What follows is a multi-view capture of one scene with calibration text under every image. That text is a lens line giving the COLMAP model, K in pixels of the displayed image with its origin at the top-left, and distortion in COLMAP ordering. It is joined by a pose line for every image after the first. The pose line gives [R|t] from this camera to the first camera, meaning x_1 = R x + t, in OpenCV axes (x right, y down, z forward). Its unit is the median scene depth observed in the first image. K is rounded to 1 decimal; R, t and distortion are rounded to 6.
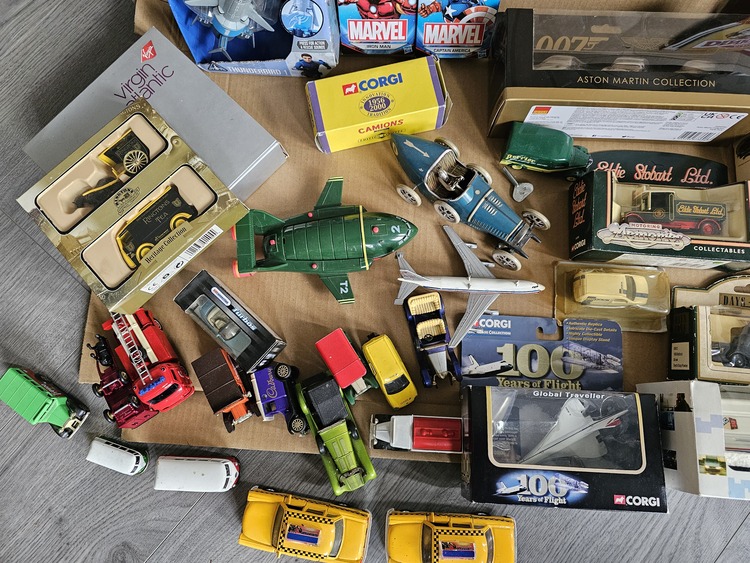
lens RADIAL K [[511.0, 0, 372.5], [0, 511.0, 276.7], [0, 0, 1]] dist [0.030320, -0.027564]
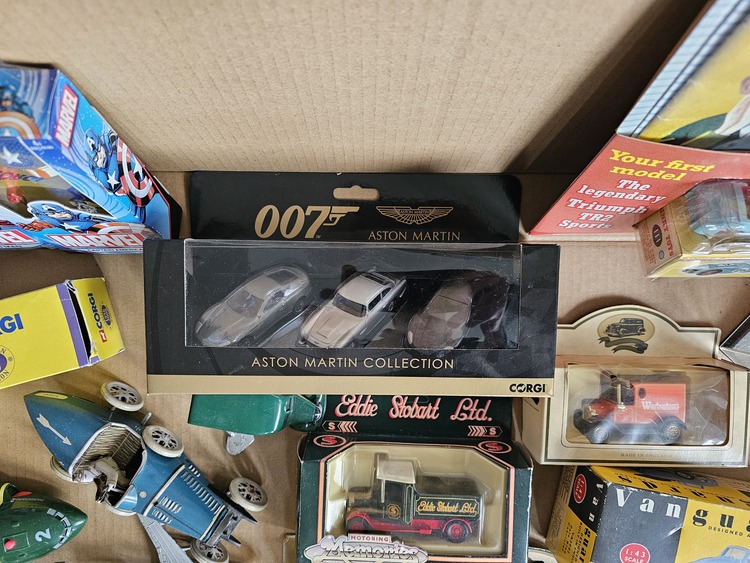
lens RADIAL K [[511.0, 0, 372.5], [0, 511.0, 276.7], [0, 0, 1]] dist [0.030320, -0.027564]
pose [[0.997648, -0.054357, 0.041766, 0.489888], [0.043264, 0.971884, 0.231450, -0.585920], [-0.053173, -0.229099, 0.971950, 0.351839]]
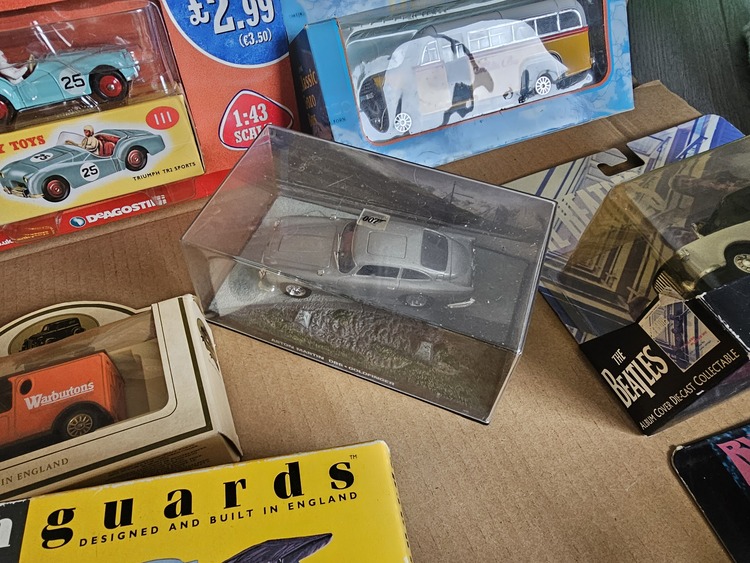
lens RADIAL K [[509.6, 0, 343.7], [0, 509.6, 296.2], [0, 0, 1]] dist [-0.004748, -0.000013]
pose [[0.912537, -0.322435, 0.251618, 1.044475], [0.396601, 0.847909, -0.351793, -0.056862], [-0.099919, 0.420816, 0.901626, 0.551508]]
